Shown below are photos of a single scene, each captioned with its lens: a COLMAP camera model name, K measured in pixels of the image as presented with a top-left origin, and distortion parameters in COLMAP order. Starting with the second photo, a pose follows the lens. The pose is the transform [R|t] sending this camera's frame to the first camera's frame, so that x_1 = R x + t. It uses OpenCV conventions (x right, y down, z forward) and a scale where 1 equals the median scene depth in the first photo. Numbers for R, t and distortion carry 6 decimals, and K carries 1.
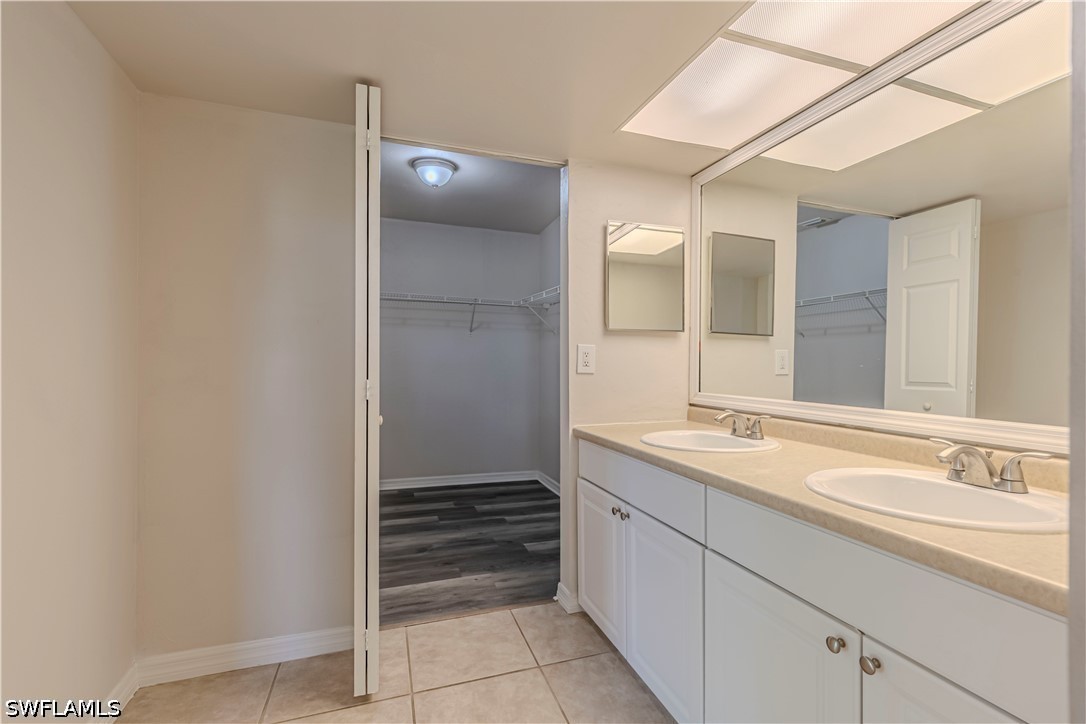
lens RADIAL K [[486.2, 0, 547.1], [0, 486.2, 363.9], [0, 0, 1]] dist [0.008242, -0.001137]
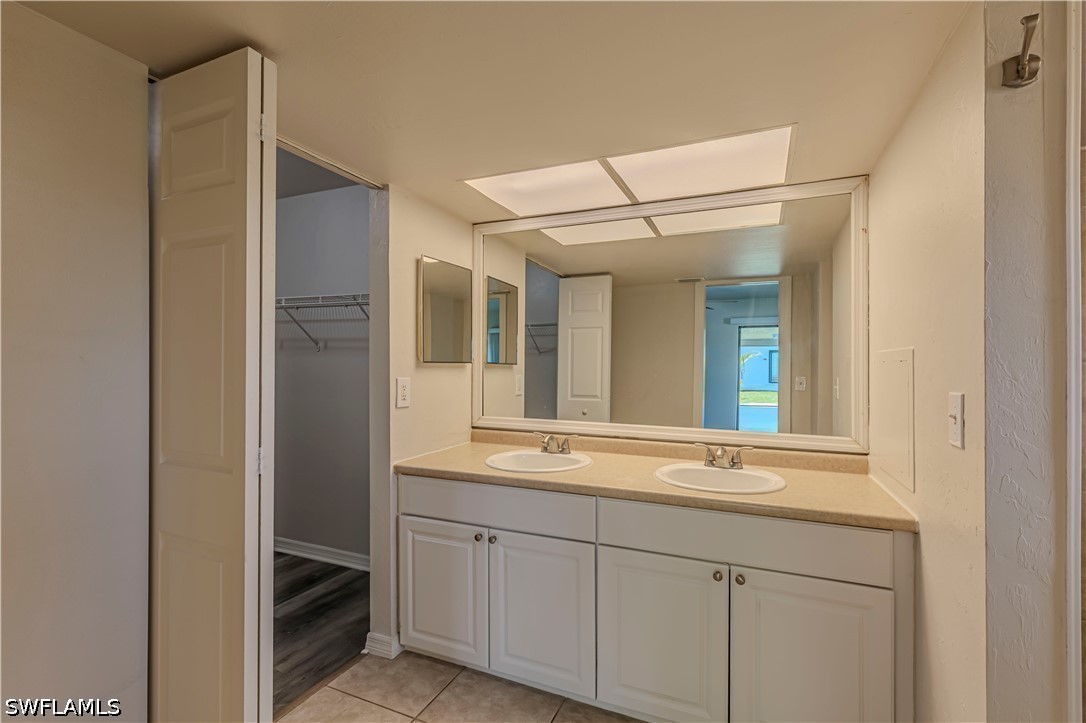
lens RADIAL K [[486.2, 0, 547.7], [0, 486.2, 363.8], [0, 0, 1]] dist [0.008242, -0.001137]
pose [[0.679255, 0.000958, 0.733902, -0.467899], [-0.001215, 0.999999, -0.000181, -0.071758], [-0.733901, -0.000769, 0.679256, 0.126066]]
